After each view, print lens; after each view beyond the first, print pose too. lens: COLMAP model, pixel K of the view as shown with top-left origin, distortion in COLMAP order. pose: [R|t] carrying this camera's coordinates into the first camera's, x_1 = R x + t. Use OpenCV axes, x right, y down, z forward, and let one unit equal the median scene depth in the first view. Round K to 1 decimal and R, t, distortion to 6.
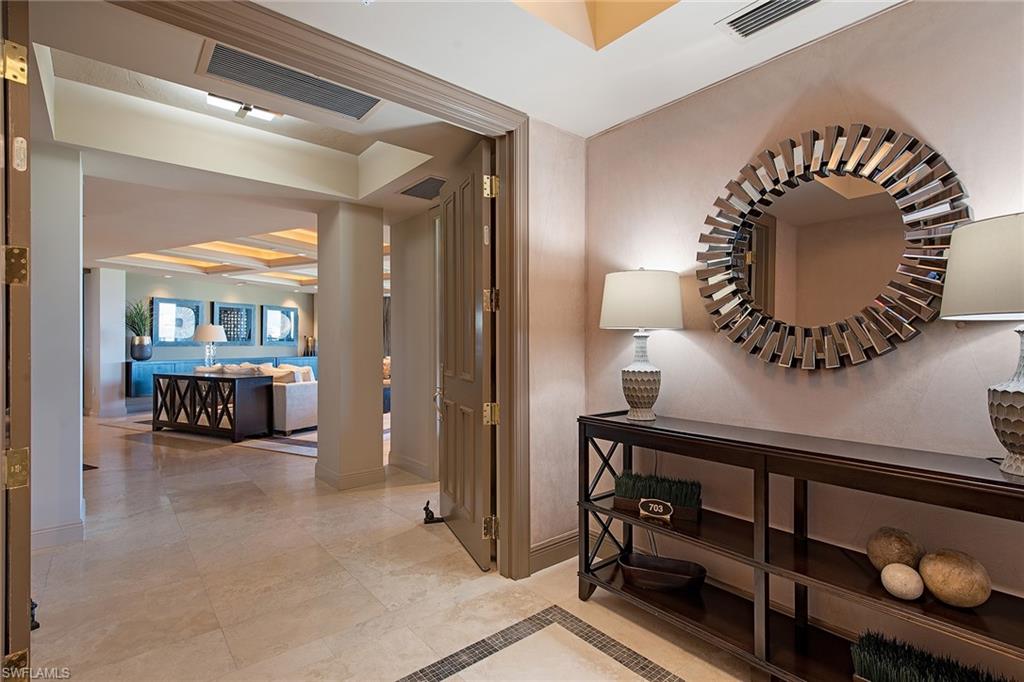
lens RADIAL K [[478.0, 0, 512.1], [0, 478.0, 344.2], [0, 0, 1]] dist [0.003792, 0.000878]
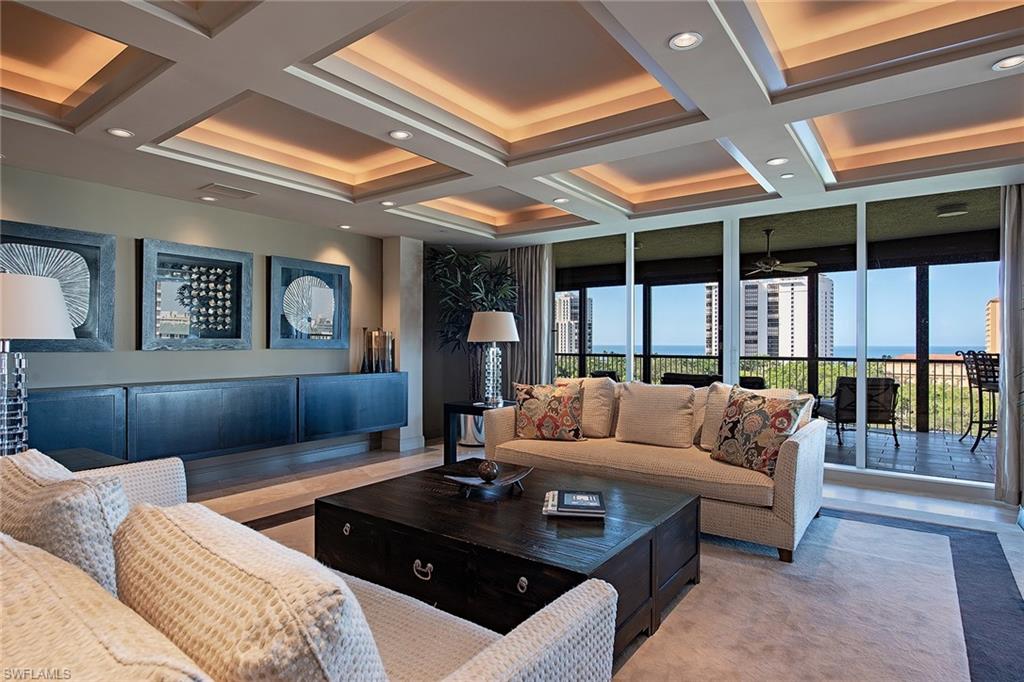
lens RADIAL K [[550.8, 0, 505.0], [0, 550.8, 345.1], [0, 0, 1]] dist [0.006800, -0.001314]
pose [[0.983945, 0.006989, -0.178335, -0.288167], [-0.006579, 0.999974, 0.002890, -0.005034], [0.178351, -0.001670, 0.983966, 0.705011]]
